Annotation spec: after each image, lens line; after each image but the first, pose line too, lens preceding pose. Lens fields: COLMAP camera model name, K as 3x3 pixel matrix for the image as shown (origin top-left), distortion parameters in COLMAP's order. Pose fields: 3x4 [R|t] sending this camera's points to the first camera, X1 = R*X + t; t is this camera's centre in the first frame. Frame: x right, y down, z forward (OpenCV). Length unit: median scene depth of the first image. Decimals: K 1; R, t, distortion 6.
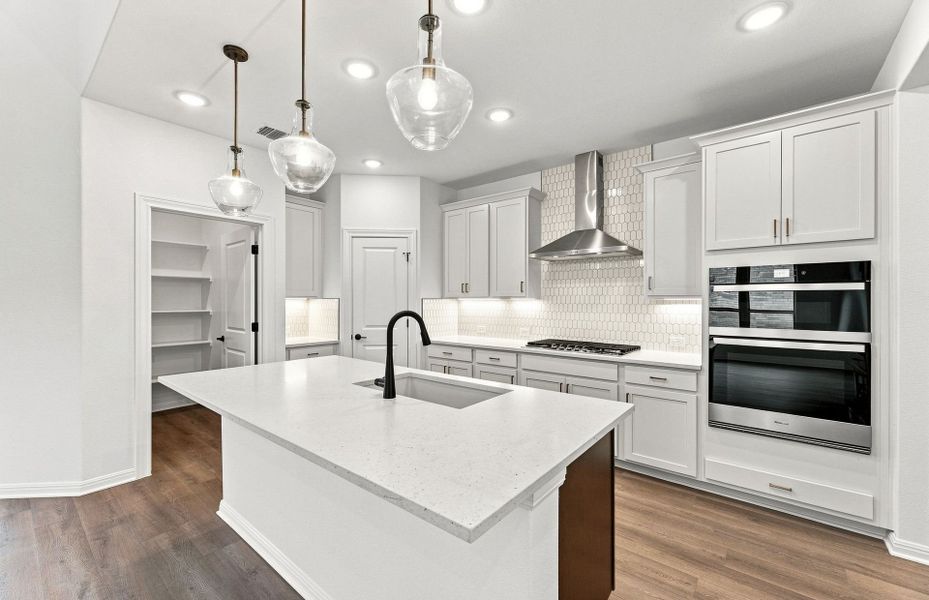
lens RADIAL K [[379.8, 0, 459.8], [0, 379.8, 297.4], [0, 0, 1]] dist [-0.000618, 0.000788]
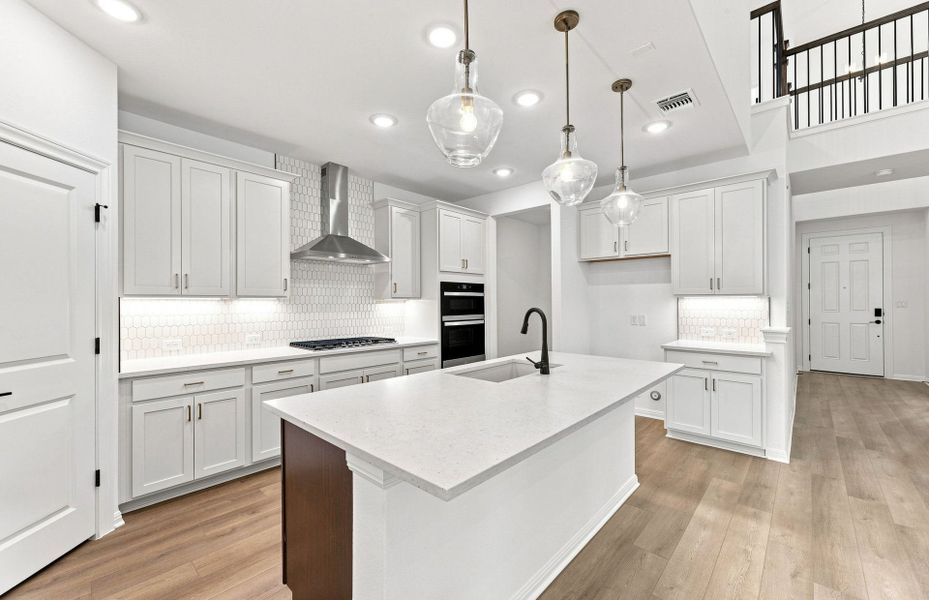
lens RADIAL K [[379.8, 0, 457.5], [0, 379.8, 304.0], [0, 0, 1]] dist [-0.000618, 0.000788]
pose [[0.046958, -0.007566, 0.998868, -0.802972], [-0.007655, 0.999939, 0.007934, 0.006698], [-0.998868, -0.008019, 0.046898, 0.664689]]
